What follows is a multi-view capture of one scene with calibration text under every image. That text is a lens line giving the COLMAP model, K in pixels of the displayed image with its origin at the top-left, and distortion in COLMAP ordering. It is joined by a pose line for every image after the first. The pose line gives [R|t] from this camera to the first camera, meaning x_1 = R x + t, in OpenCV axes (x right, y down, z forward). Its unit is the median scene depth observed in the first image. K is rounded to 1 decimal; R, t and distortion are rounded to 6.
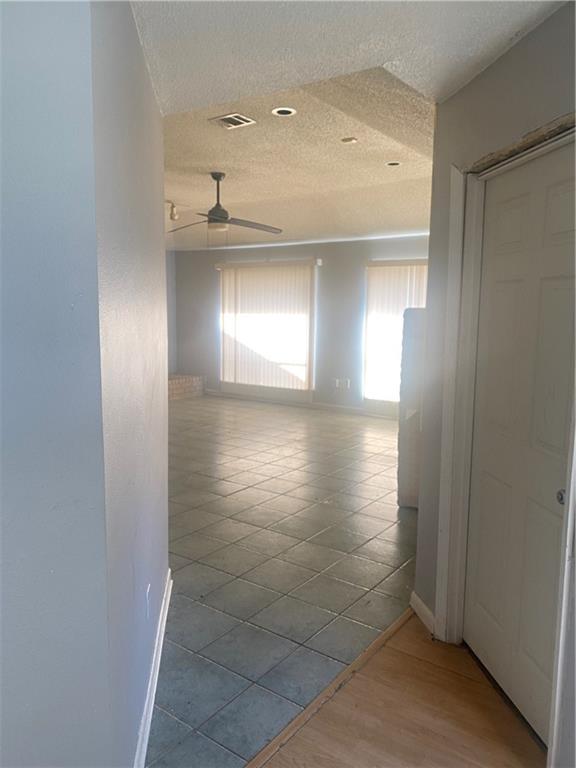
lens RADIAL K [[592.2, 0, 288.9], [0, 592.2, 380.6], [0, 0, 1]] dist [0.007311, 0.004047]
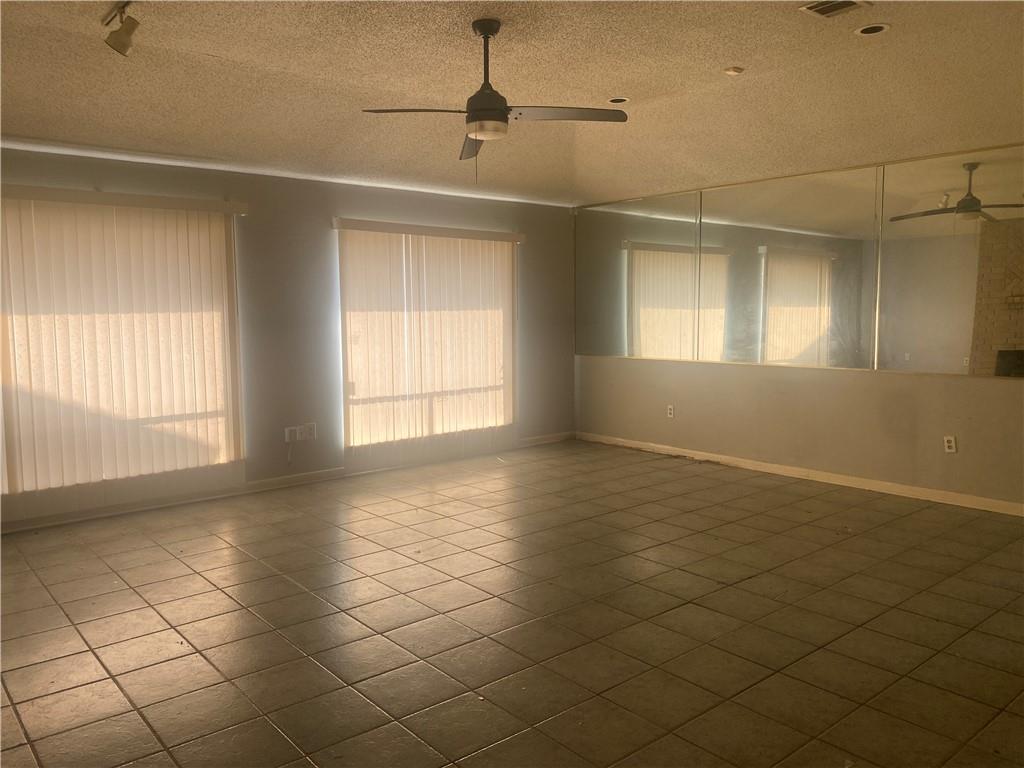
lens RADIAL K [[777.5, 0, 513.2], [0, 777.5, 384.3], [0, 0, 1]] dist [0.077586, 0.001056]
pose [[0.228277, -0.108736, 0.967505, -0.595707], [0.133606, 0.987841, 0.079498, -0.074595], [-0.964385, 0.111117, 0.240029, 0.643340]]
